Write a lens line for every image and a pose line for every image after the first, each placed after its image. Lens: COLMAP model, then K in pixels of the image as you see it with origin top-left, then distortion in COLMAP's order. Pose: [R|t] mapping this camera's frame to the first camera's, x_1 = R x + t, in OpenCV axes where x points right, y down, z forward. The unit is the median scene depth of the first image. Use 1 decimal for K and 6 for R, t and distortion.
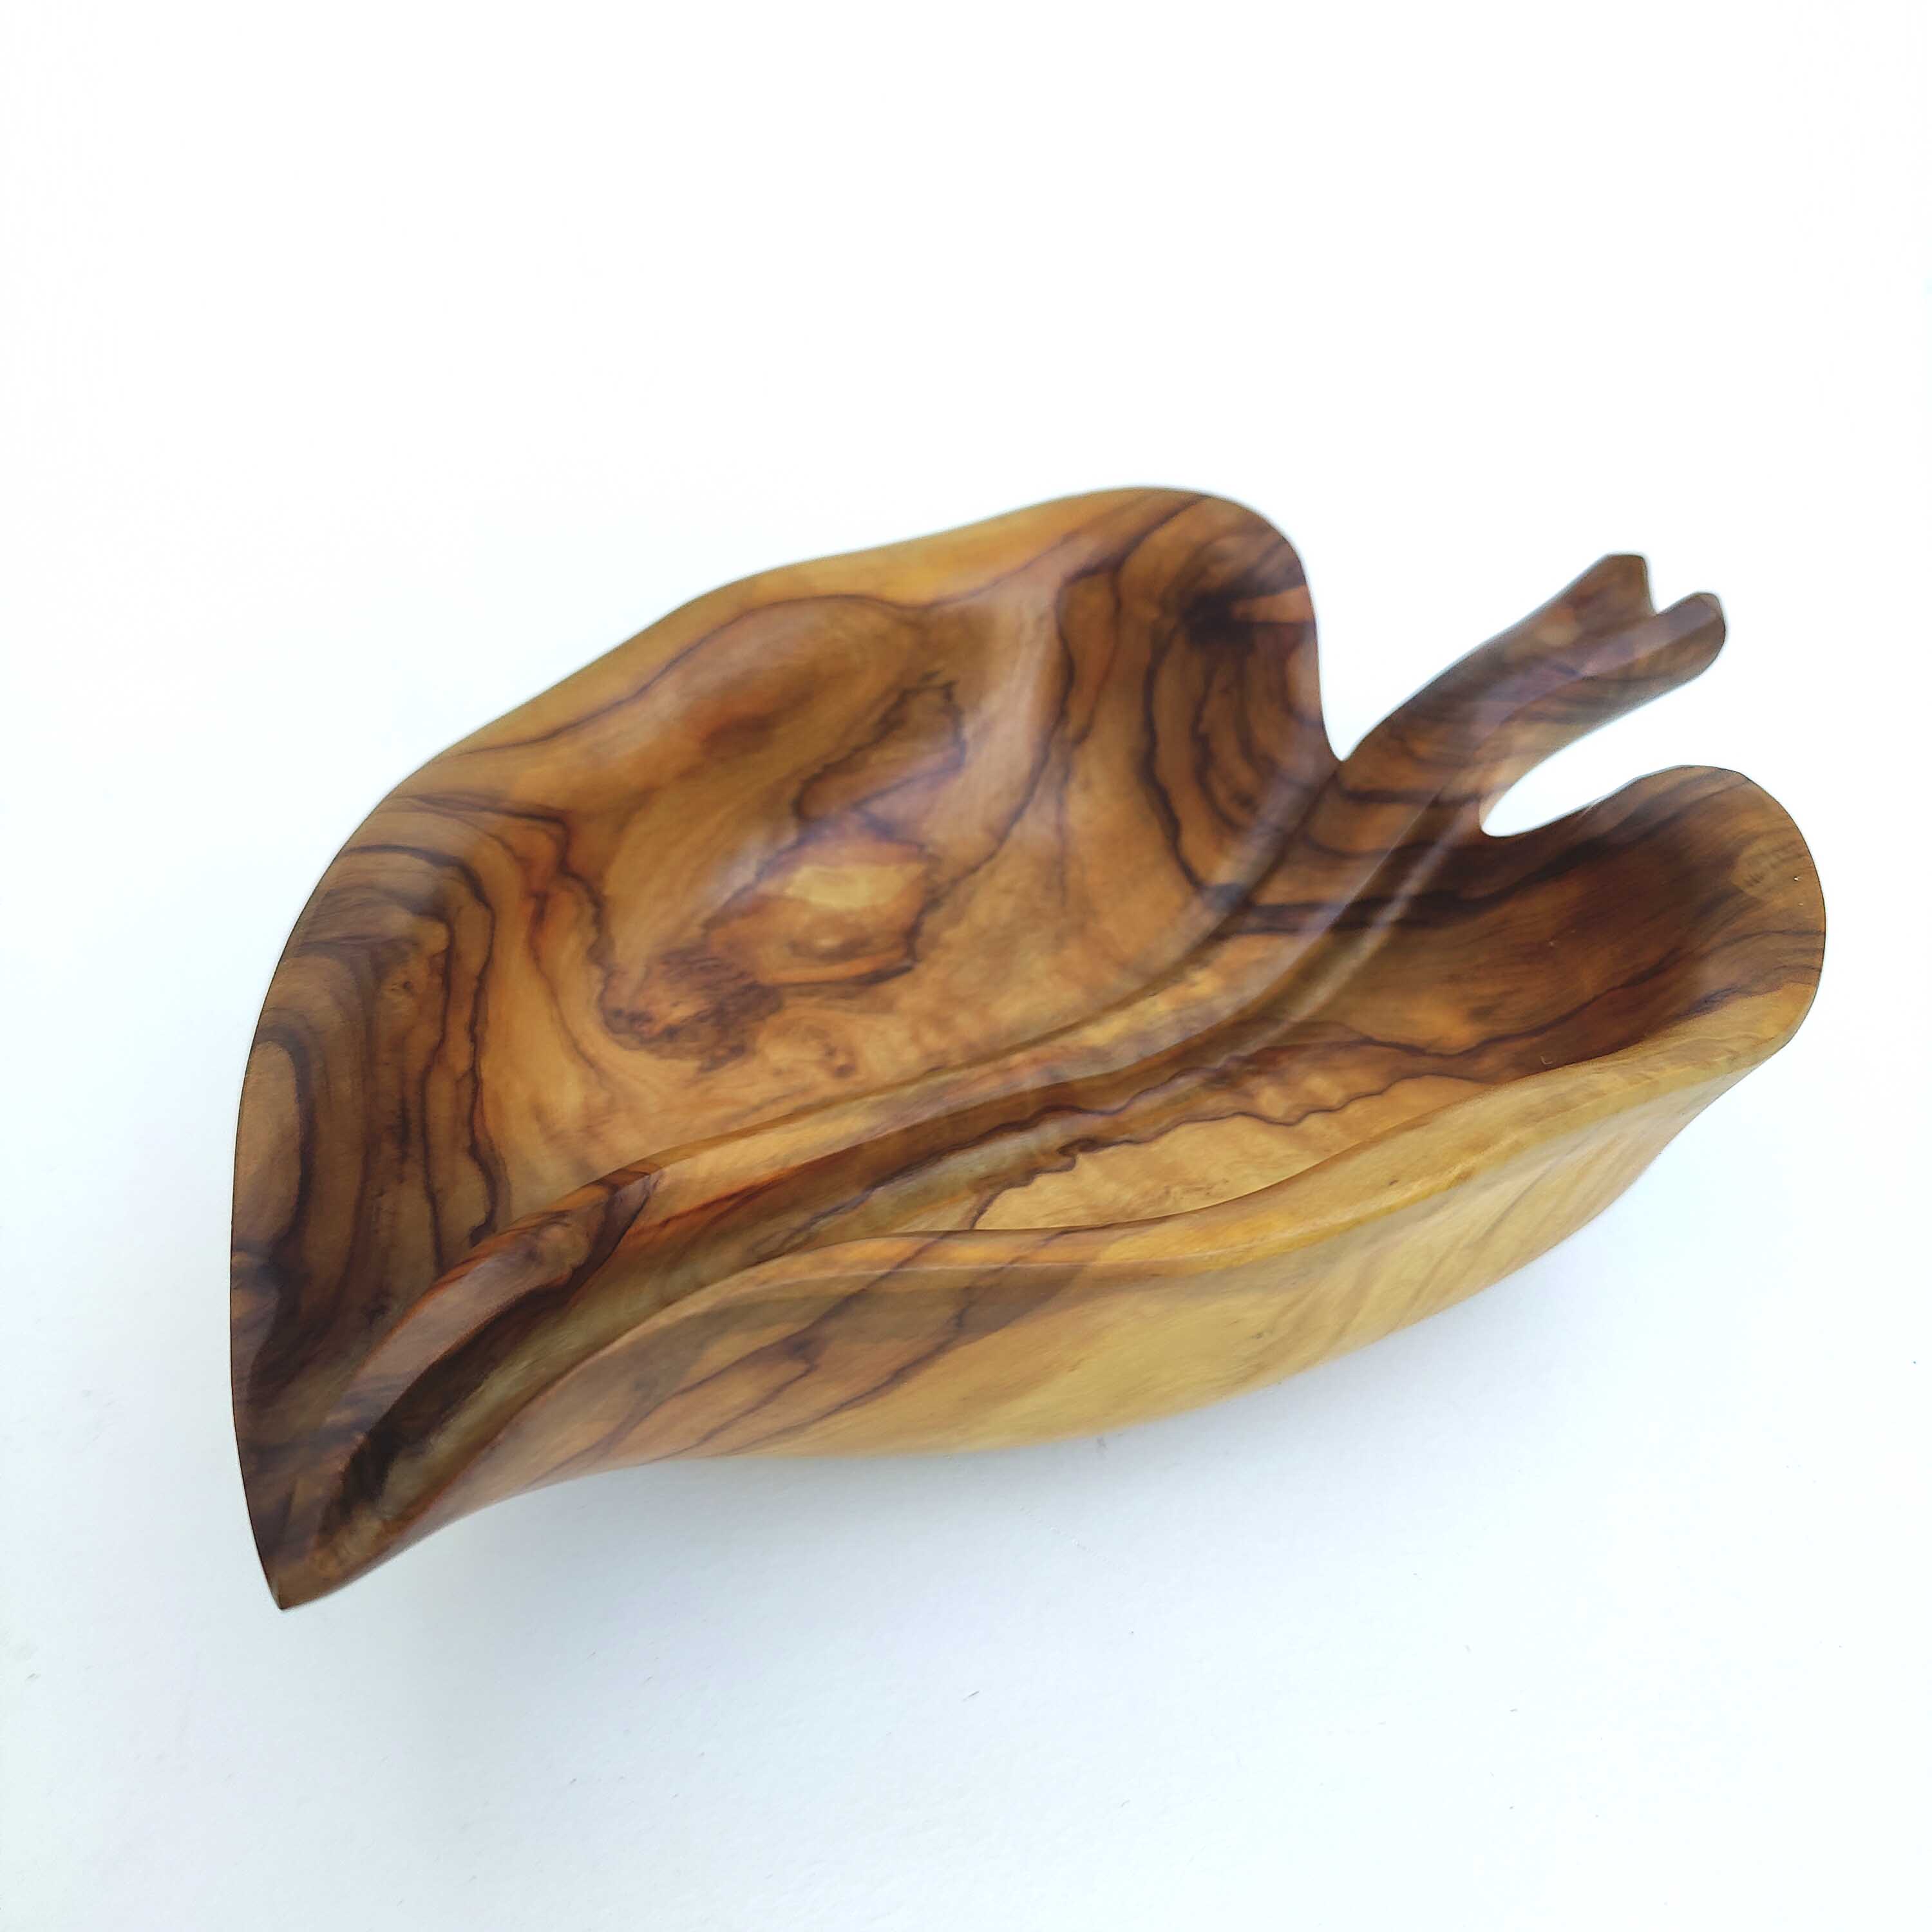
lens RADIAL K [[1892.5, 0, 970.3], [0, 1892.5, 929.3], [0, 0, 1]] dist [-0.003328, 0.003484]
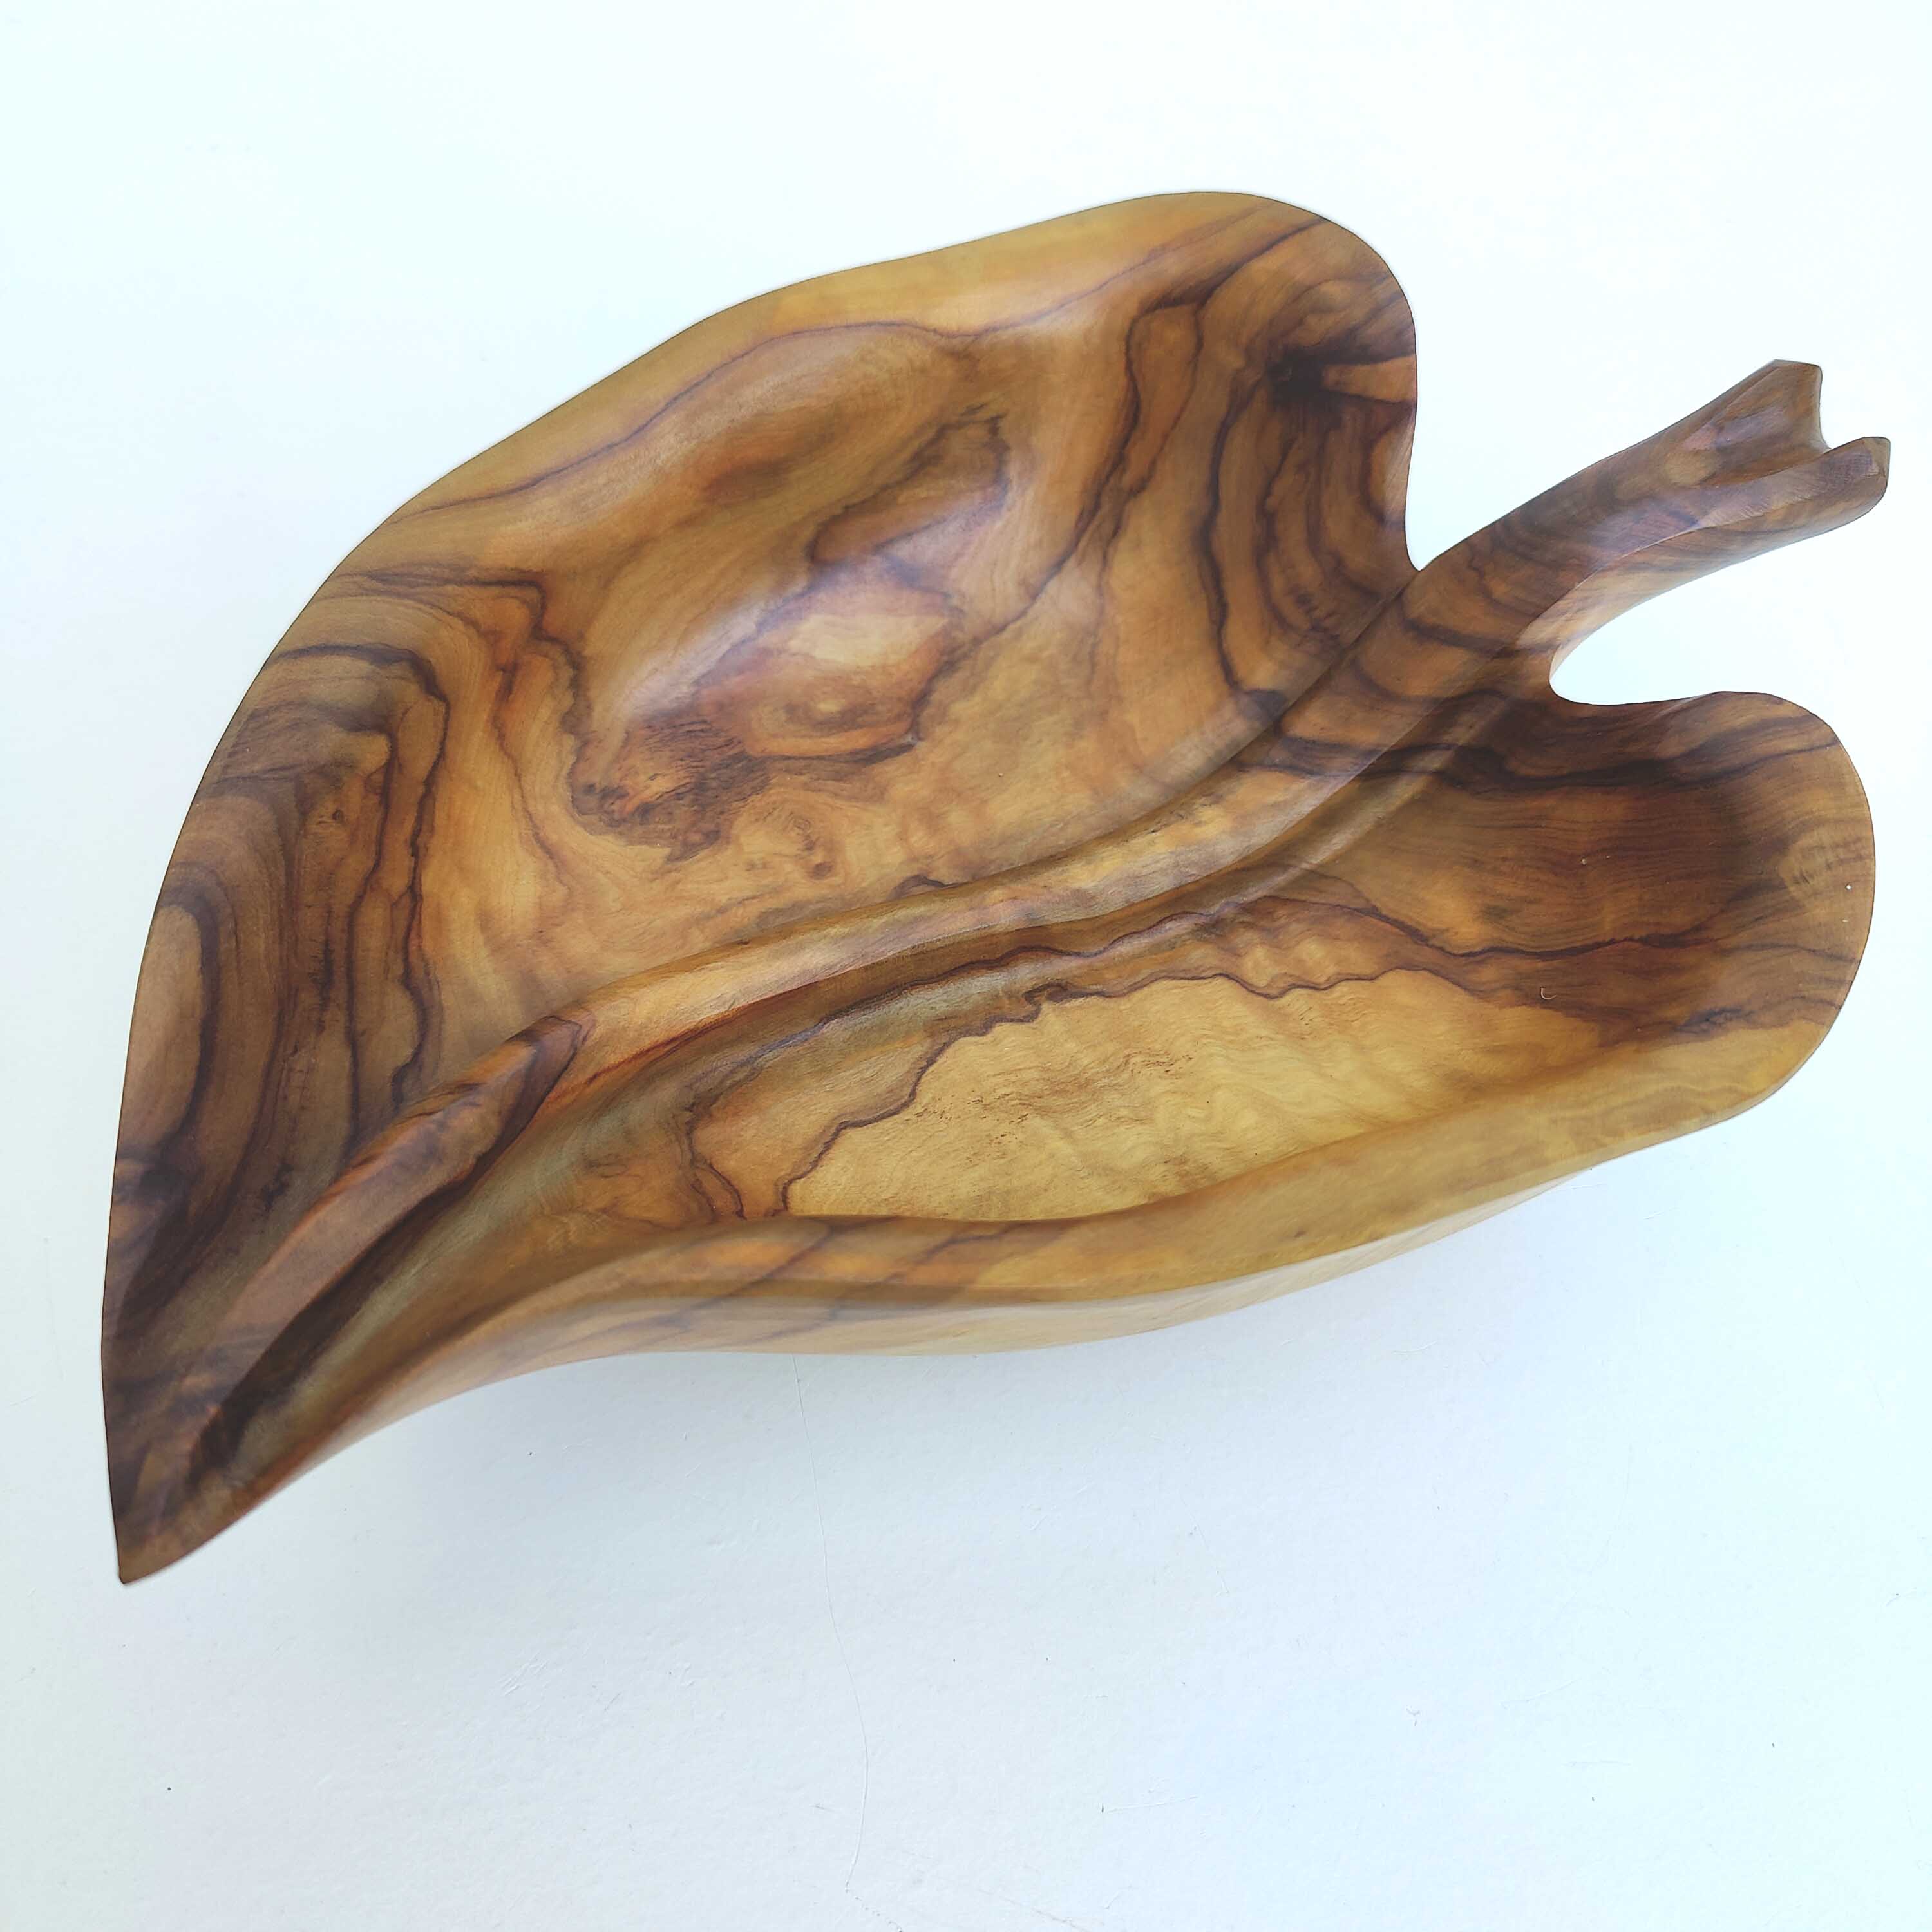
lens RADIAL K [[1892.5, 0, 970.3], [0, 1892.5, 929.3], [0, 0, 1]] dist [-0.003328, 0.003484]
pose [[0.990151, 0.130170, -0.051543, 0.061797], [-0.107463, 0.942607, 0.316137, -0.208695], [0.089737, -0.307485, 0.947312, 0.090151]]
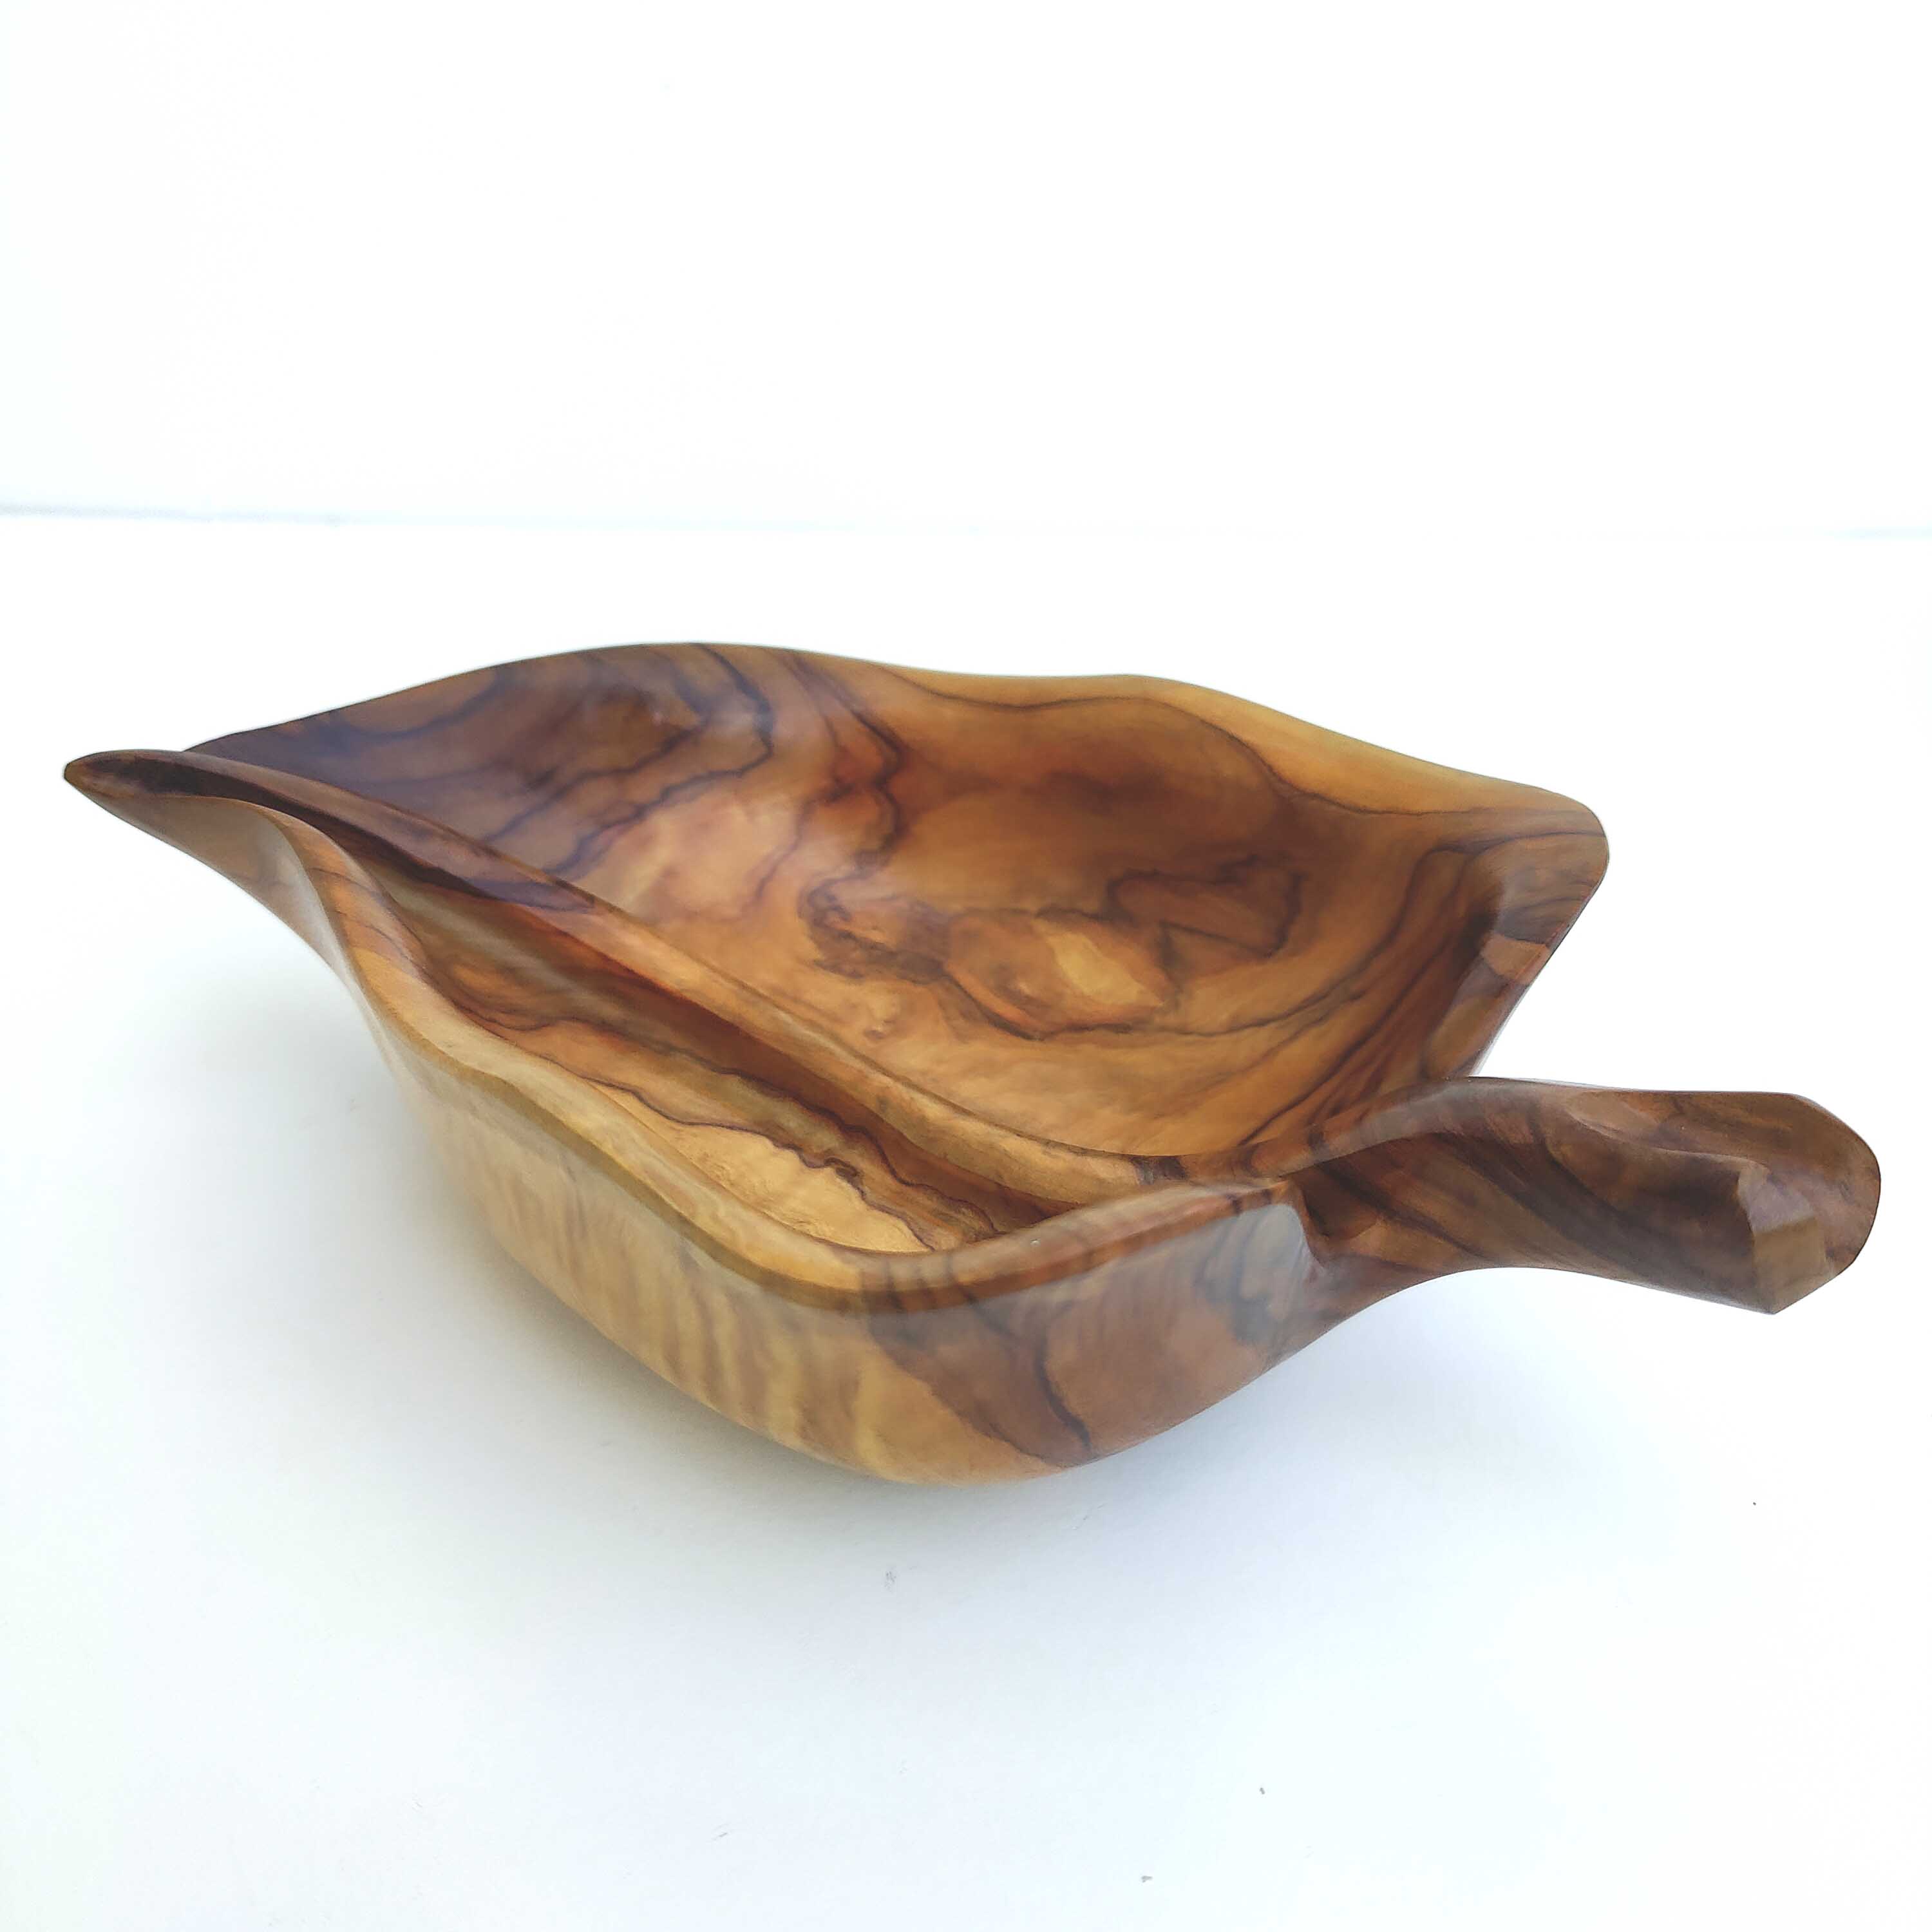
lens RADIAL K [[1892.5, 0, 970.3], [0, 1892.5, 929.3], [0, 0, 1]] dist [-0.003328, 0.003484]
pose [[0.319971, 0.438136, -0.840033, 0.872344], [-0.582449, 0.790272, 0.190325, -0.222738], [0.747243, 0.428378, 0.508056, 0.446676]]
